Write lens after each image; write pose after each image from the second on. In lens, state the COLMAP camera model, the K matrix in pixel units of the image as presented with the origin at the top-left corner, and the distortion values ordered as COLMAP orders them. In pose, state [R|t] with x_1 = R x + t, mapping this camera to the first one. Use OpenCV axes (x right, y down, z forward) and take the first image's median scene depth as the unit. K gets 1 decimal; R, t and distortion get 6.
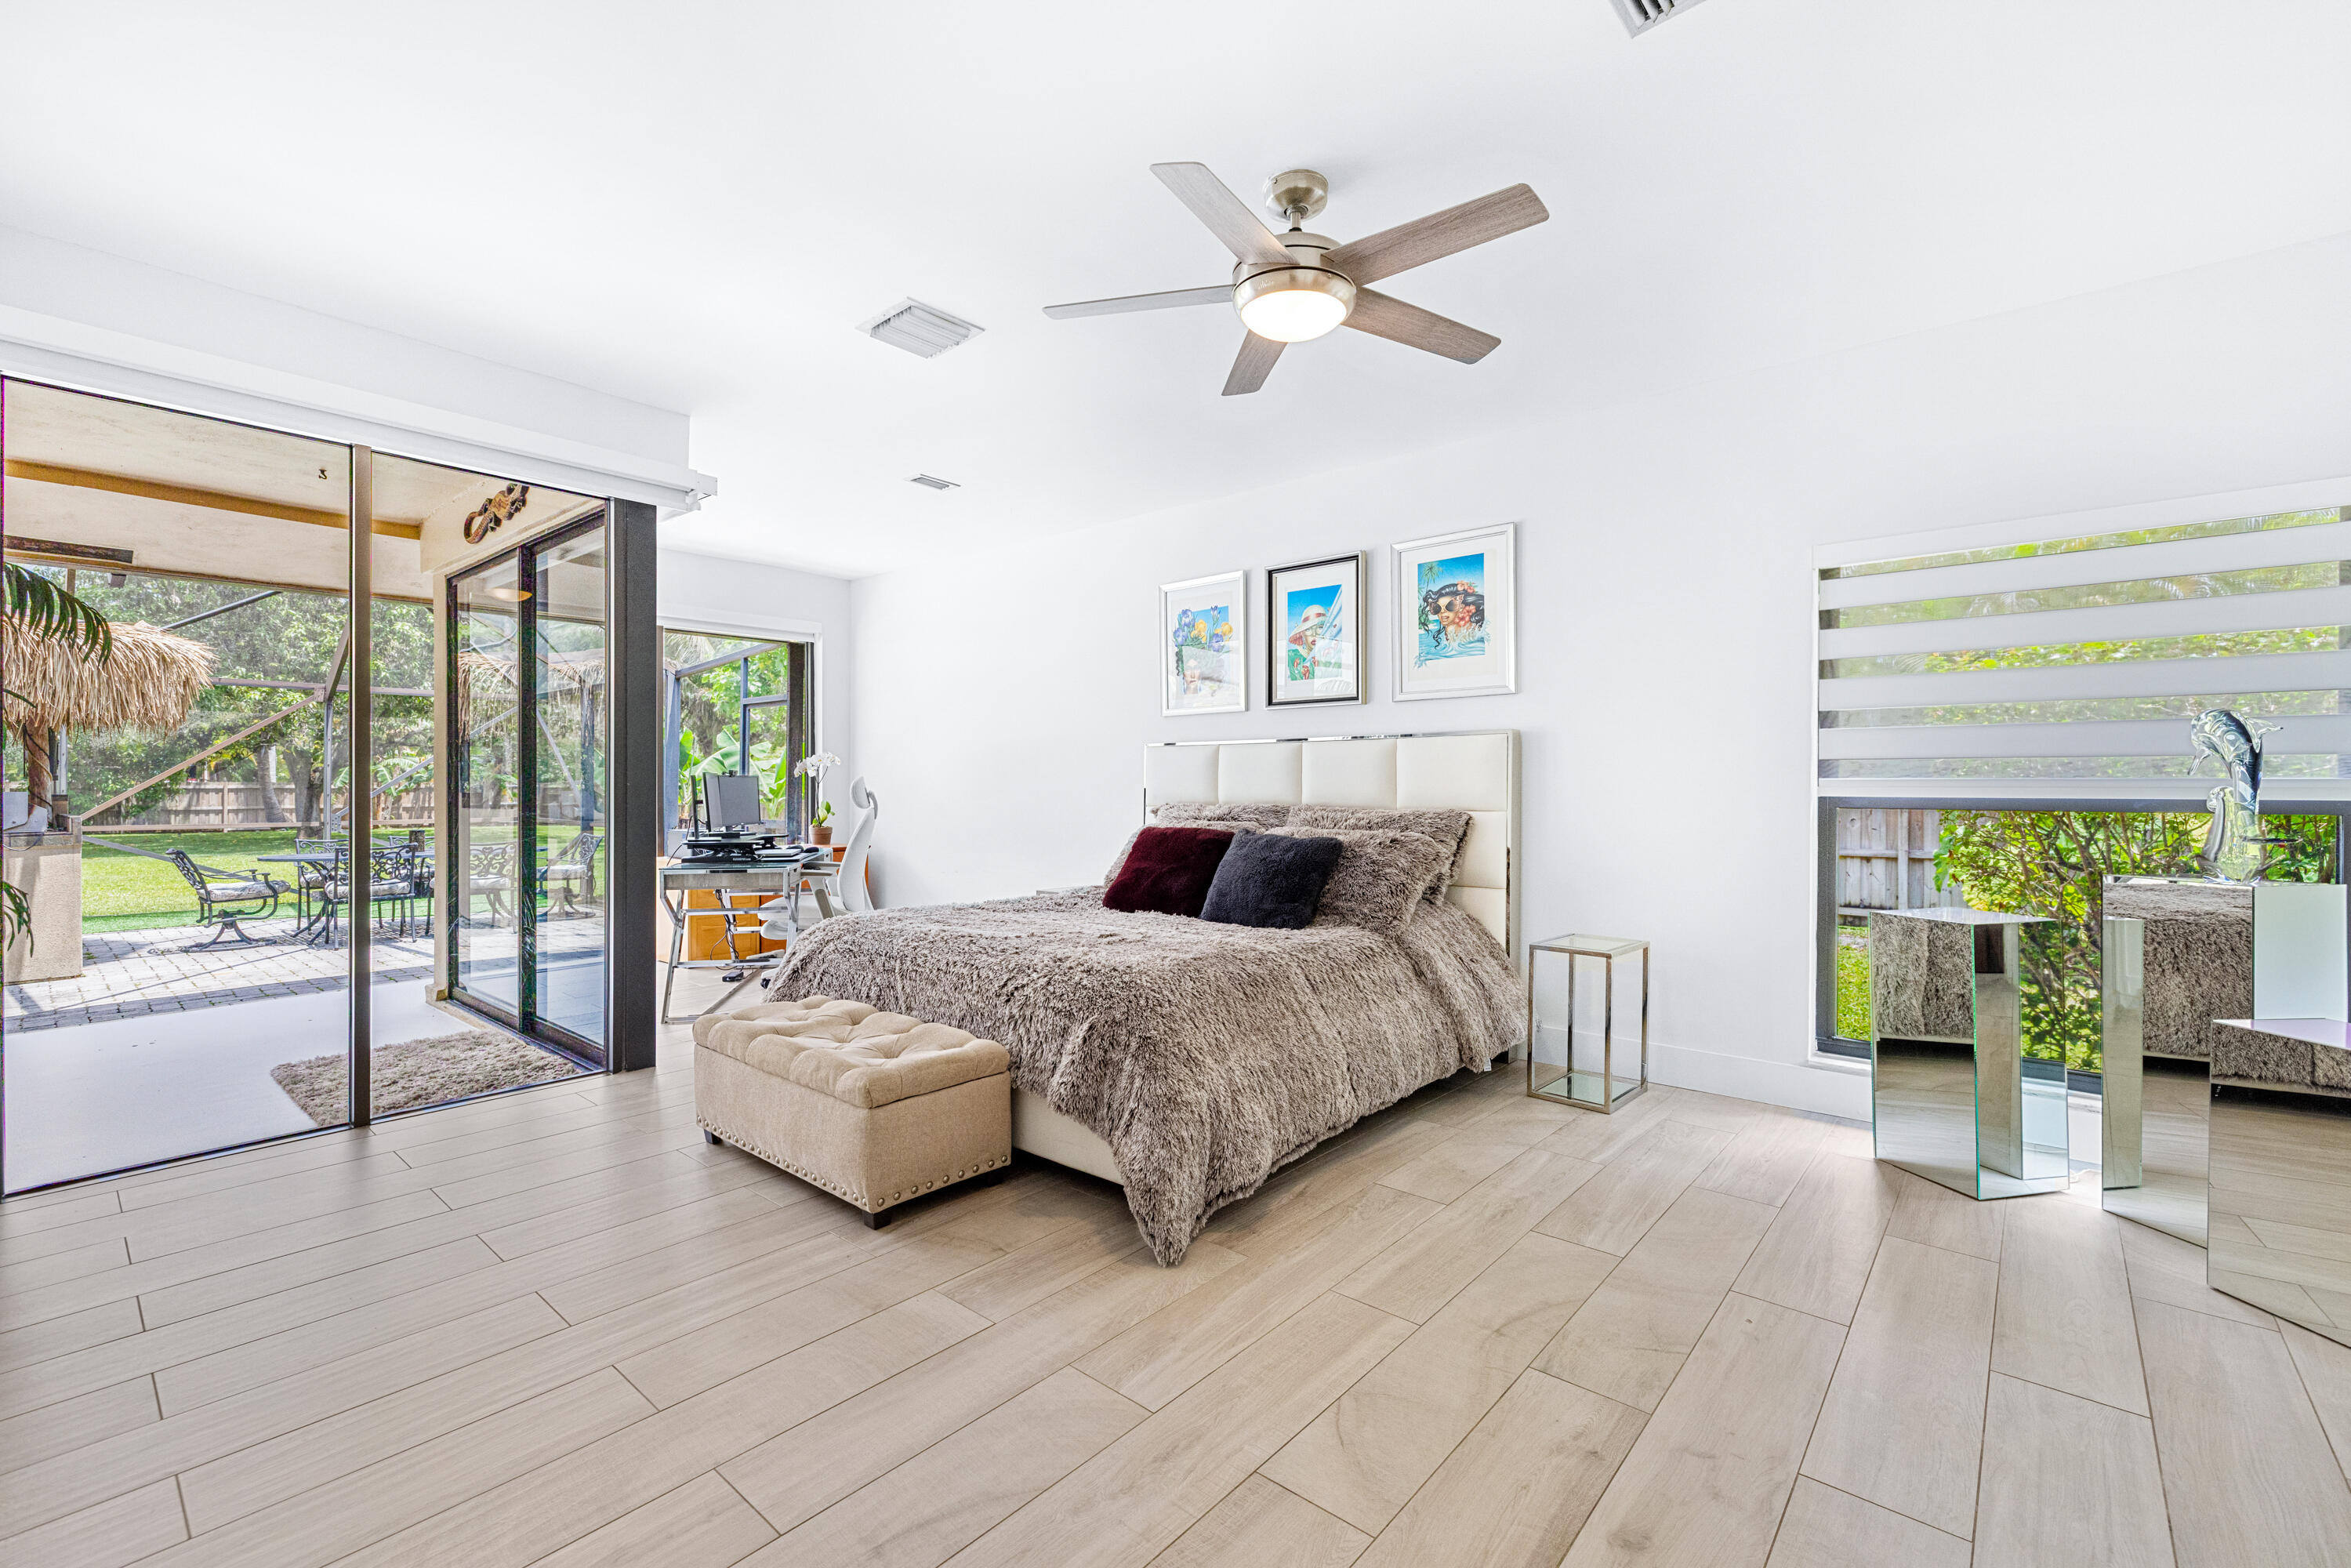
lens RADIAL K [[994.3, 0, 1165.5], [0, 994.3, 789.1], [0, 0, 1]] dist [-0.000852, -0.000301]
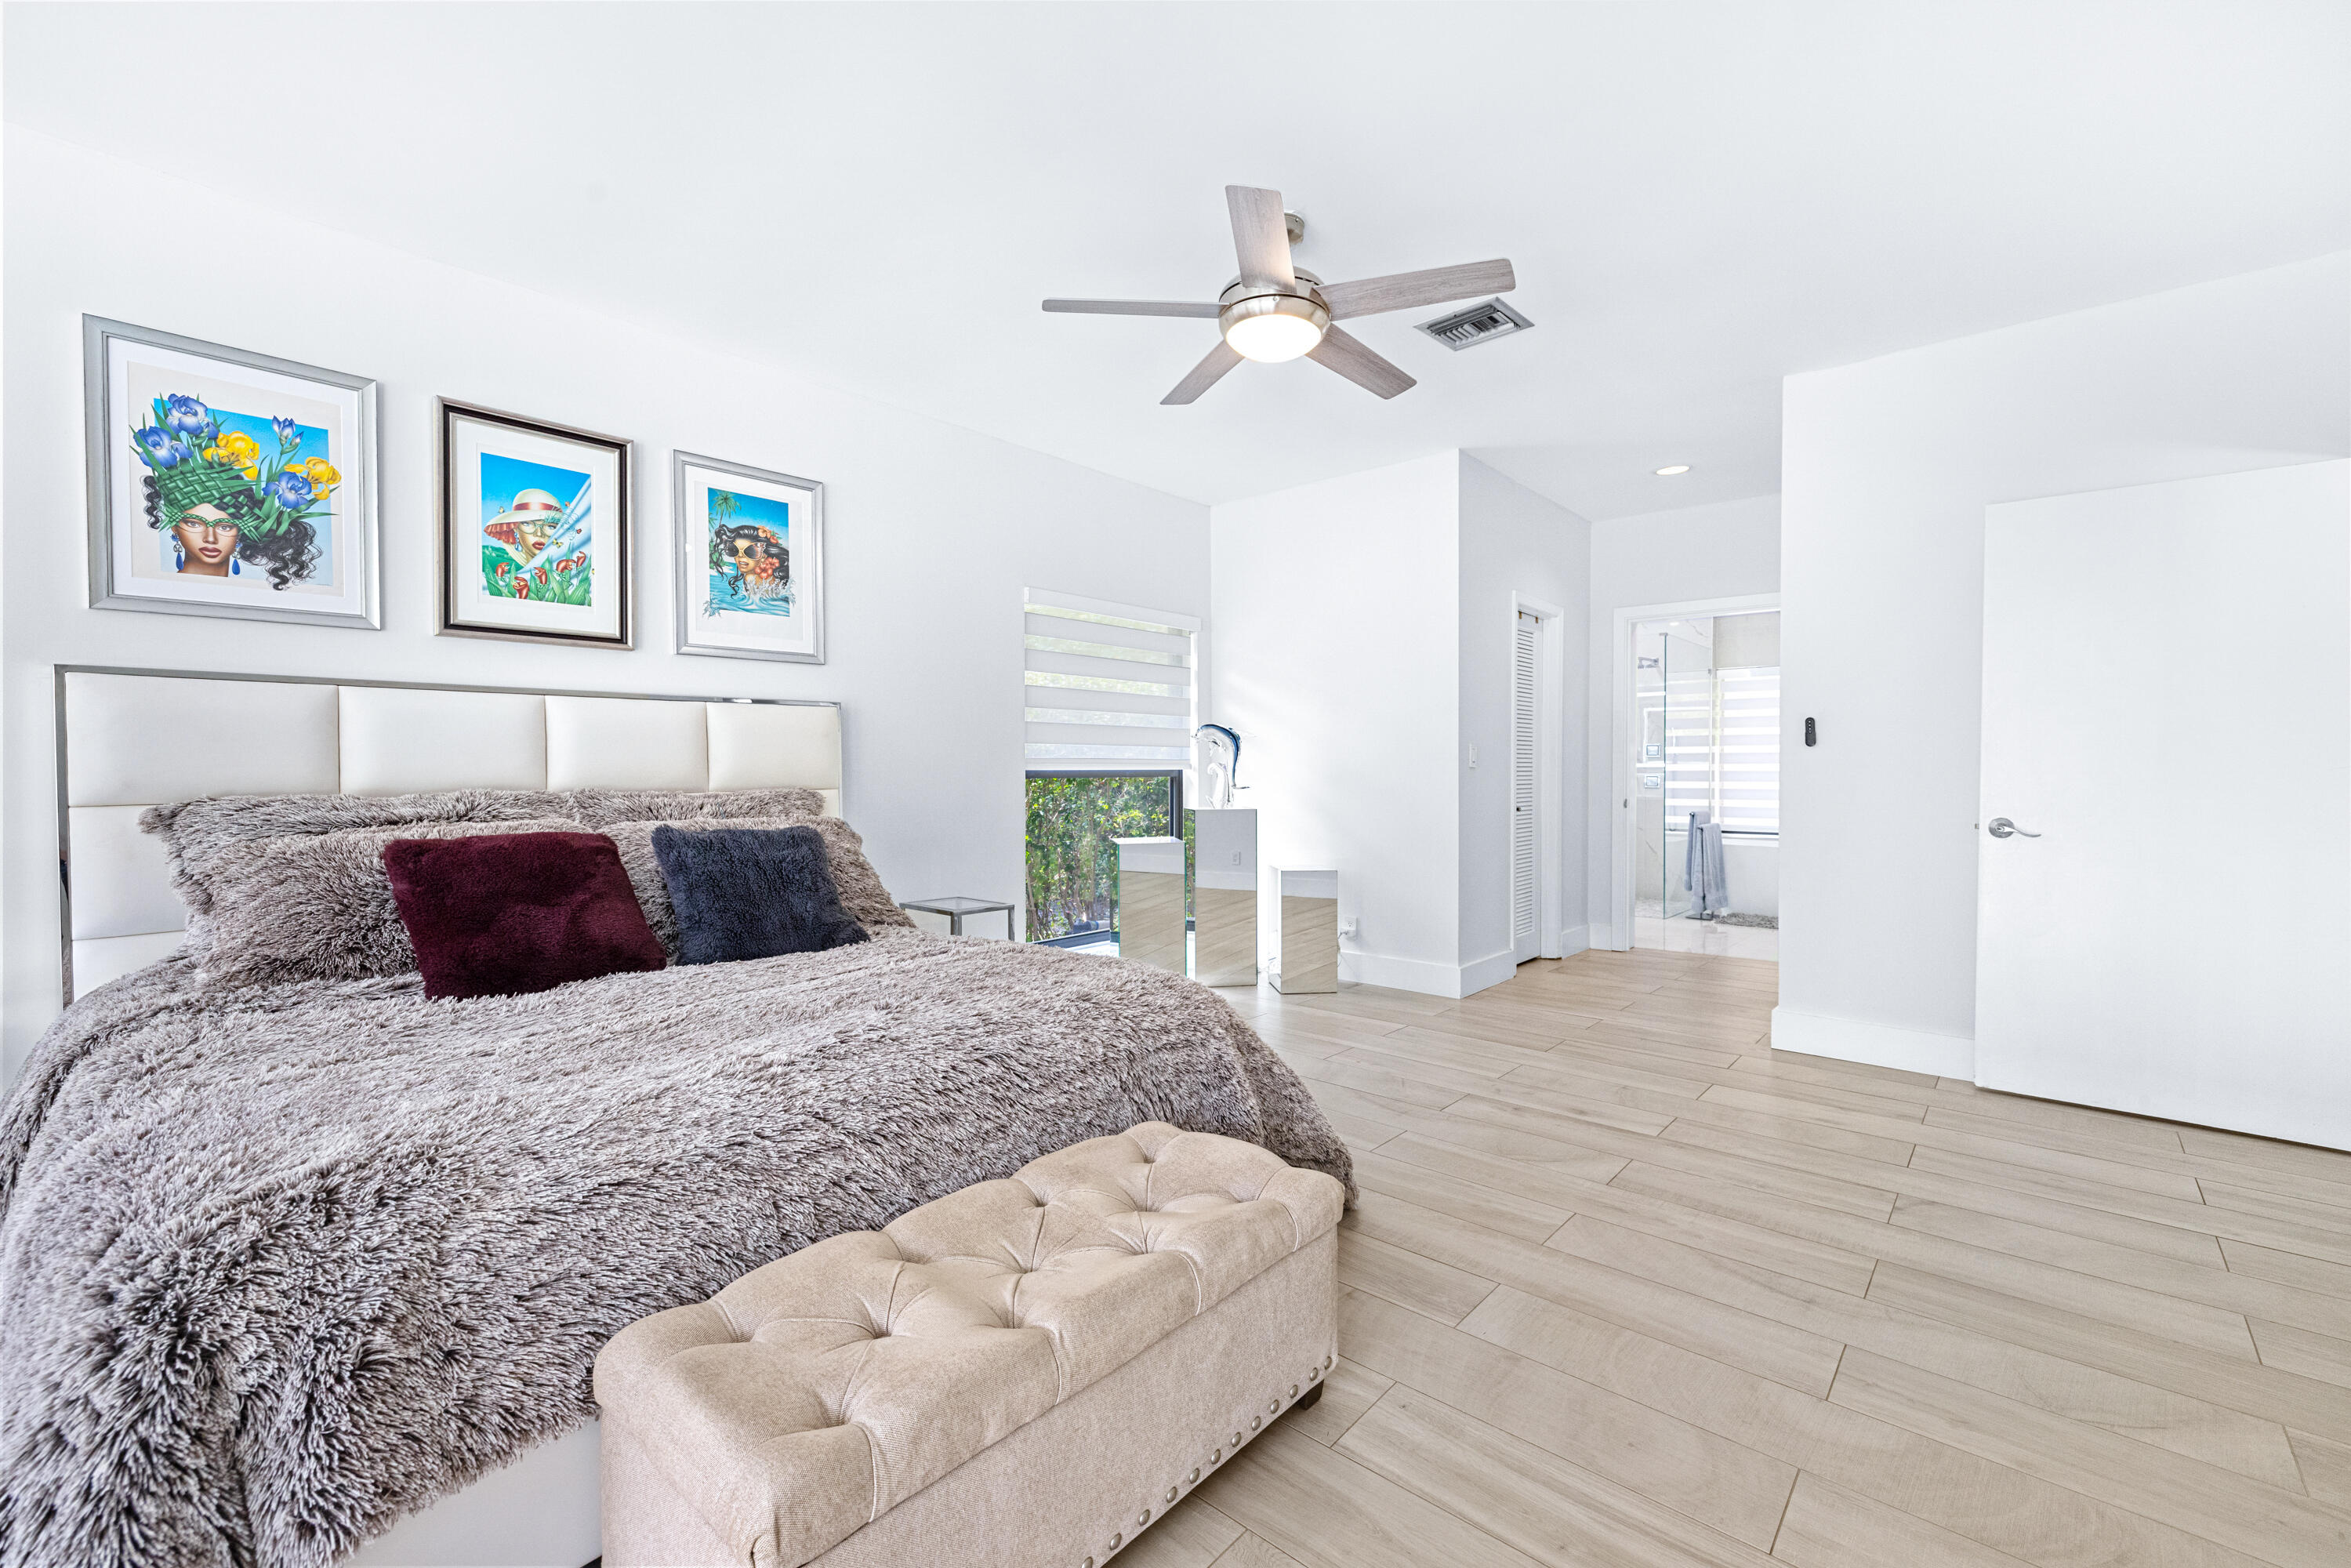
lens RADIAL K [[994.3, 0, 1170.6], [0, 994.3, 772.1], [0, 0, 1]] dist [-0.000852, -0.000301]
pose [[0.002356, -0.007708, 0.999968, -0.565809], [0.004636, 0.999960, 0.007697, 0.000511], [-0.999986, 0.004618, 0.002391, 0.634264]]
